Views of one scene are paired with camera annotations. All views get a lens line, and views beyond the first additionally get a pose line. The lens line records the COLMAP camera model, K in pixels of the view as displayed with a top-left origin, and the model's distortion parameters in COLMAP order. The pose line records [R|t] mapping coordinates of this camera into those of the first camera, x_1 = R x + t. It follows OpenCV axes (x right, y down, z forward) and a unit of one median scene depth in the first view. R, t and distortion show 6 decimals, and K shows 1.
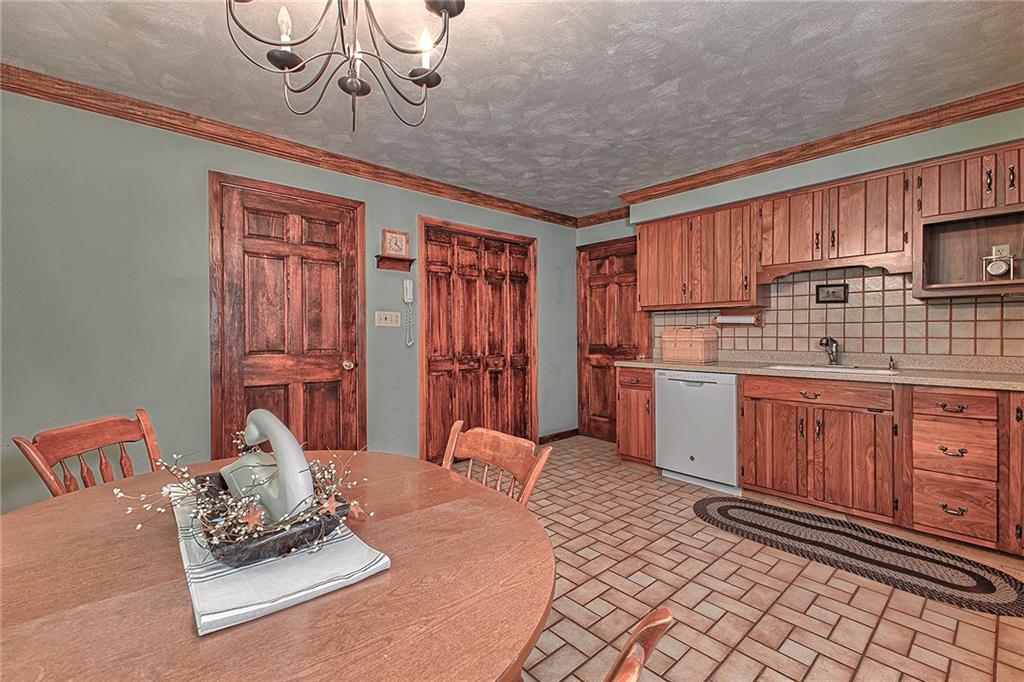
lens RADIAL K [[442.4, 0, 506.8], [0, 442.4, 335.3], [0, 0, 1]] dist [0.007832, -0.001212]
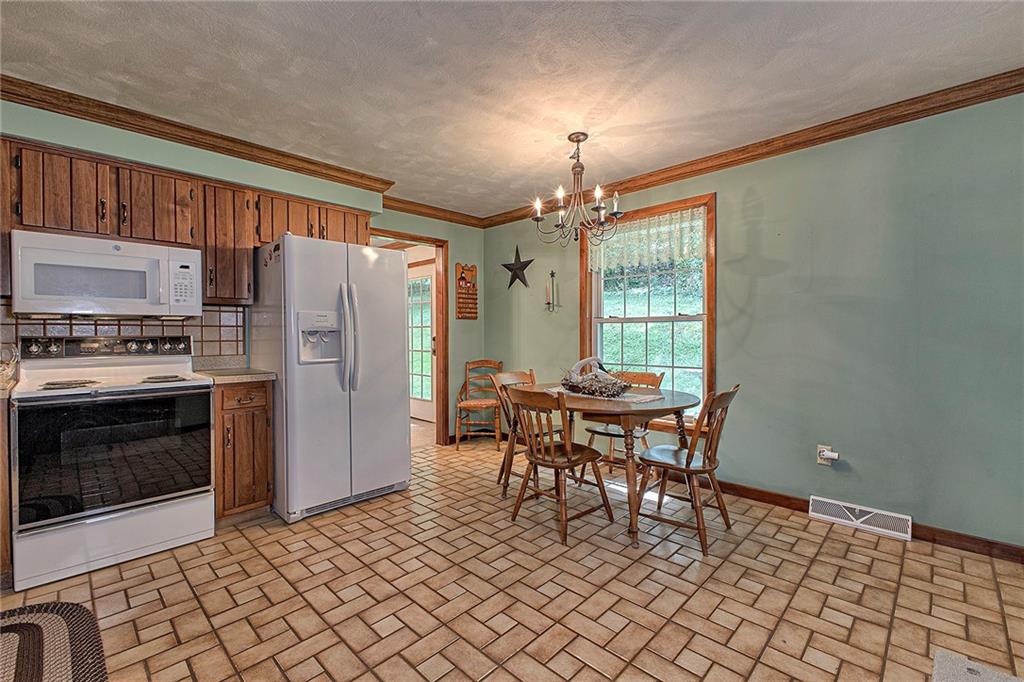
lens RADIAL K [[442.4, 0, 514.2], [0, 442.4, 343.0], [0, 0, 1]] dist [0.007832, -0.001212]
pose [[-0.995841, 0.011900, -0.090325, 0.095546], [0.009515, 0.999596, 0.026784, -0.005855], [0.090607, 0.025813, -0.995552, 1.303415]]
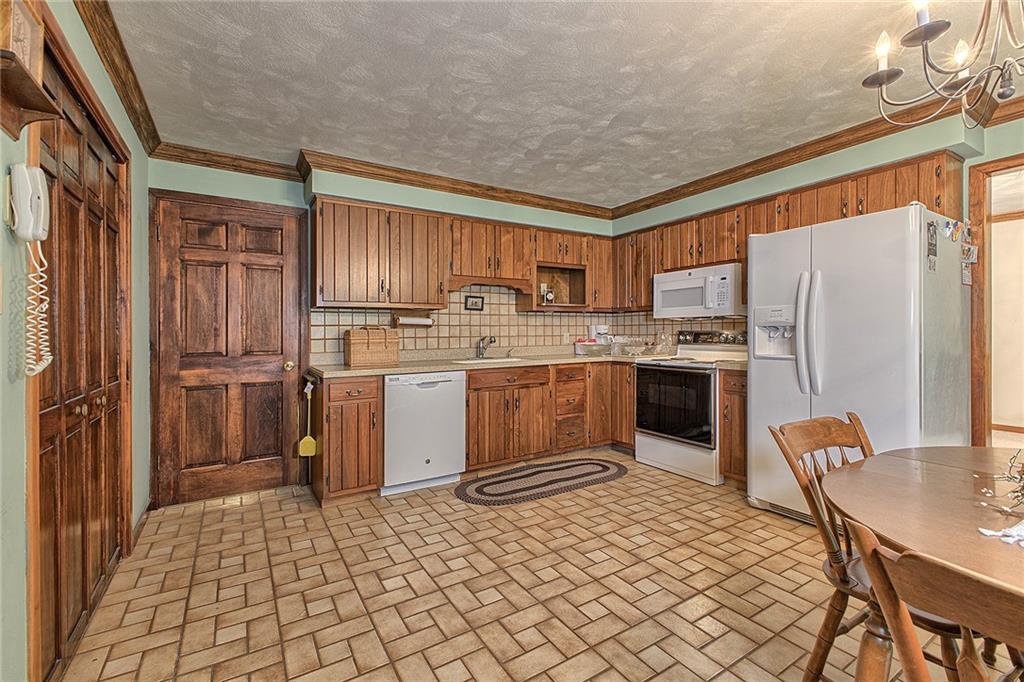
lens RADIAL K [[442.4, 0, 512.1], [0, 442.4, 332.8], [0, 0, 1]] dist [0.007832, -0.001212]
pose [[0.159620, 0.000960, 0.987178, -0.571571], [0.013453, 0.999905, -0.003148, -0.001009], [-0.987087, 0.013783, 0.159592, 0.724008]]
